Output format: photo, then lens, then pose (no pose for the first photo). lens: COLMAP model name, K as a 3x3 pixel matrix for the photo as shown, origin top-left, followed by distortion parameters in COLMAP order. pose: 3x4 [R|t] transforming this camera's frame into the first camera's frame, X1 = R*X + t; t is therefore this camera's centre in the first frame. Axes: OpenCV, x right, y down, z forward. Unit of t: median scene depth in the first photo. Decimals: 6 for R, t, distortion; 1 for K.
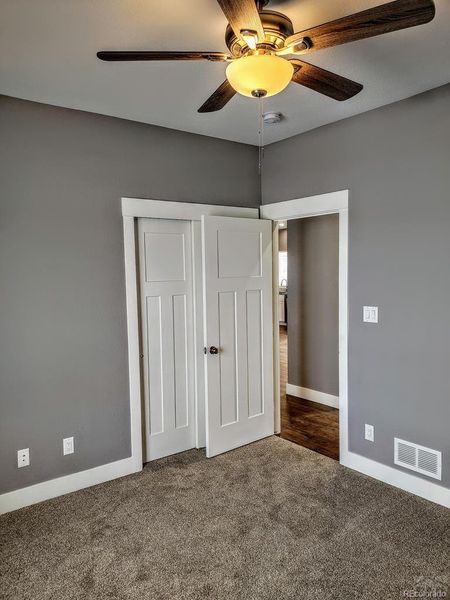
lens RADIAL K [[453.8, 0, 224.2], [0, 453.8, 299.8], [0, 0, 1]] dist [0.044952, -0.034919]
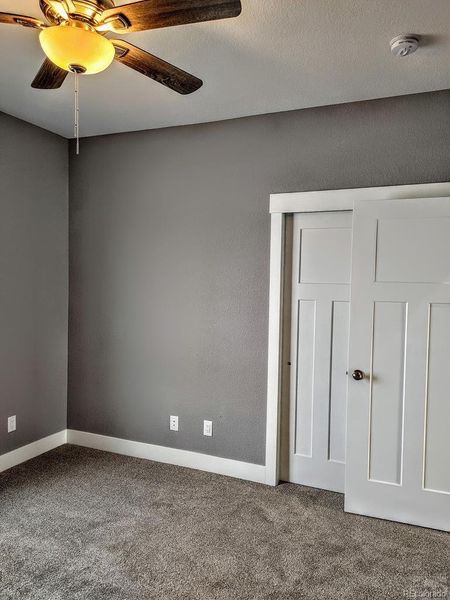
lens RADIAL K [[453.8, 0, 219.0], [0, 453.8, 299.1], [0, 0, 1]] dist [0.044952, -0.034919]
pose [[0.487305, 0.066802, -0.870673, 0.556055], [-0.086227, 0.995878, 0.028148, -0.020260], [0.868964, 0.061359, 0.491056, 0.431321]]
